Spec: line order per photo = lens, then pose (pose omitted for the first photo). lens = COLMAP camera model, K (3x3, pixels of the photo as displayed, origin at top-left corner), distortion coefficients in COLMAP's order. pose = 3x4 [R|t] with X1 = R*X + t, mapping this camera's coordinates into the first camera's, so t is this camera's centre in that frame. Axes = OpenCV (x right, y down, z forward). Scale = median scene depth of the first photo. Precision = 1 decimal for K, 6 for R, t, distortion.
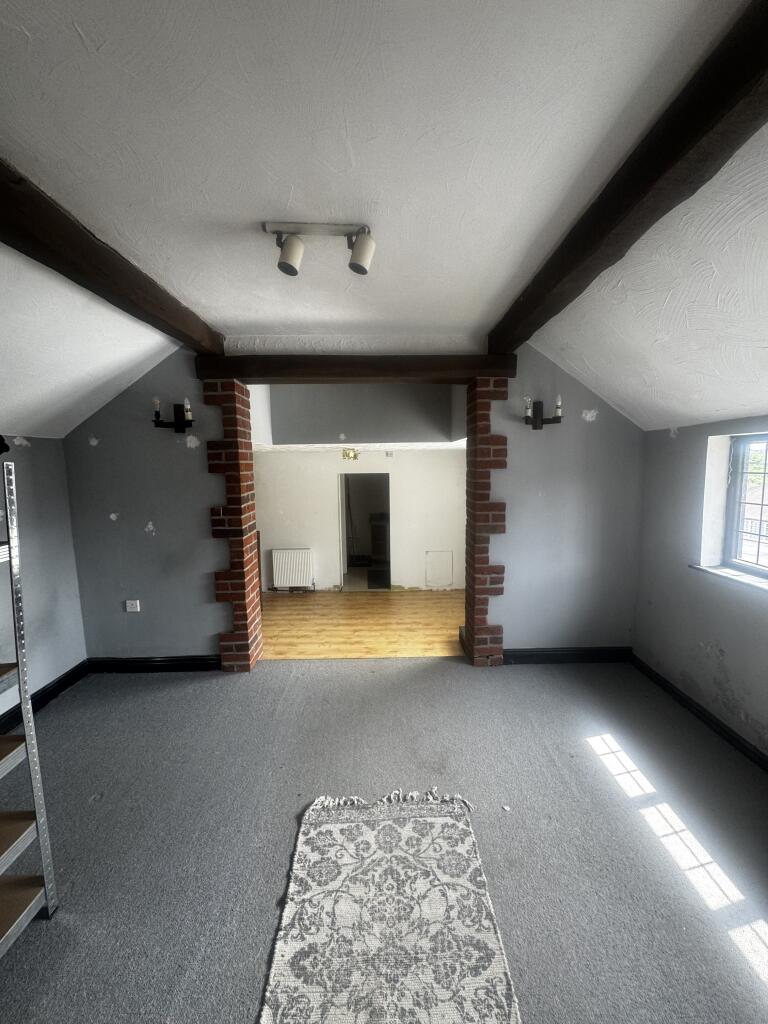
lens RADIAL K [[412.5, 0, 388.1], [0, 412.5, 510.1], [0, 0, 1]] dist [-0.002020, -0.000041]
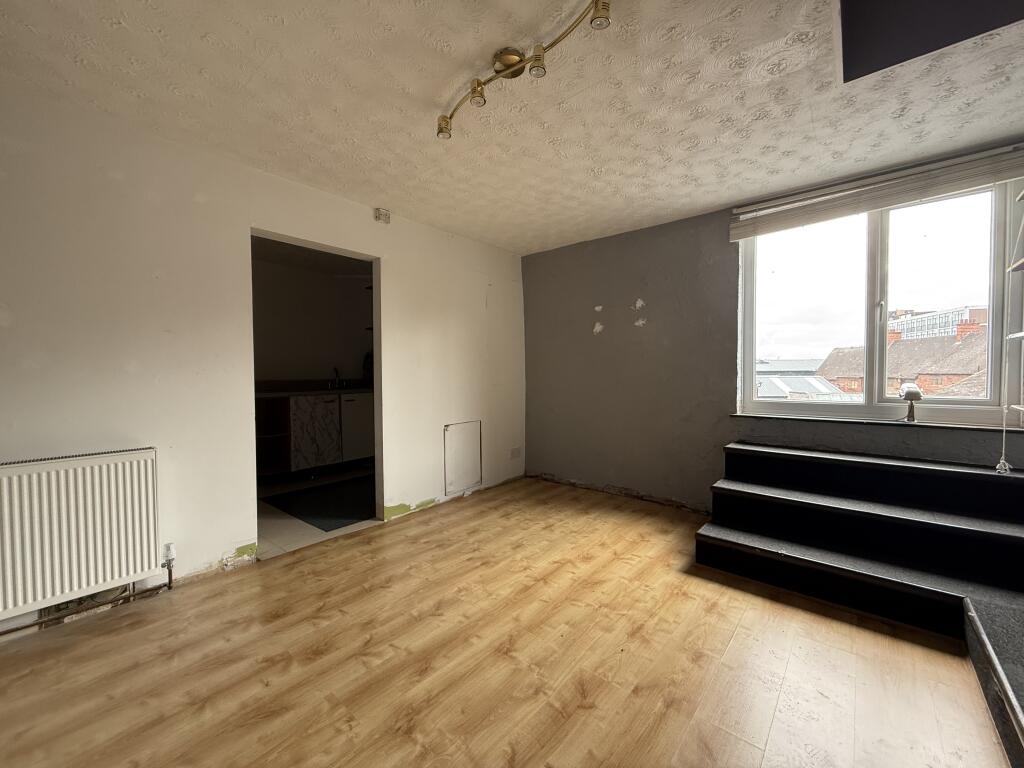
lens RADIAL K [[407.7, 0, 510.4], [0, 407.7, 383.5], [0, 0, 1]] dist [0.000321, -0.000207]
pose [[0.661863, -0.010872, 0.749546, -0.522910], [0.082169, 0.994922, -0.058126, 0.187654], [-0.745108, 0.100061, 0.659395, 1.327063]]
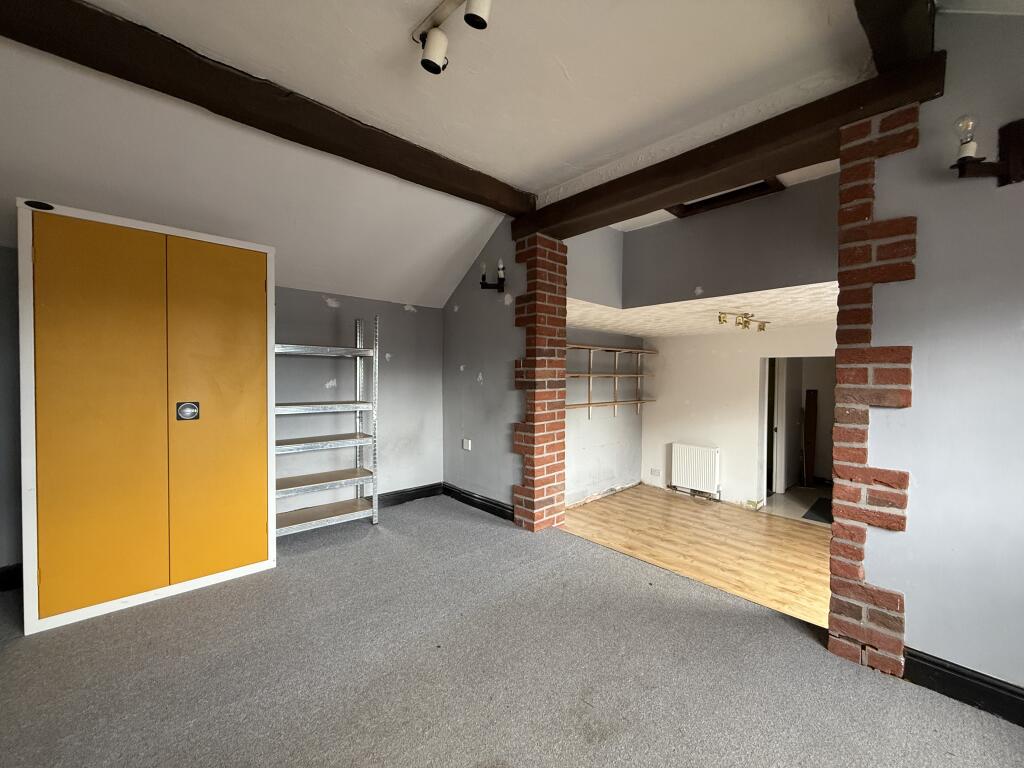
lens RADIAL K [[407.7, 0, 512.4], [0, 407.7, 383.9], [0, 0, 1]] dist [0.000321, -0.000207]
pose [[0.662633, 0.033920, -0.748176, 0.322084], [-0.101768, 0.993786, -0.045077, 0.096315], [0.741998, 0.106010, 0.661968, 0.298246]]
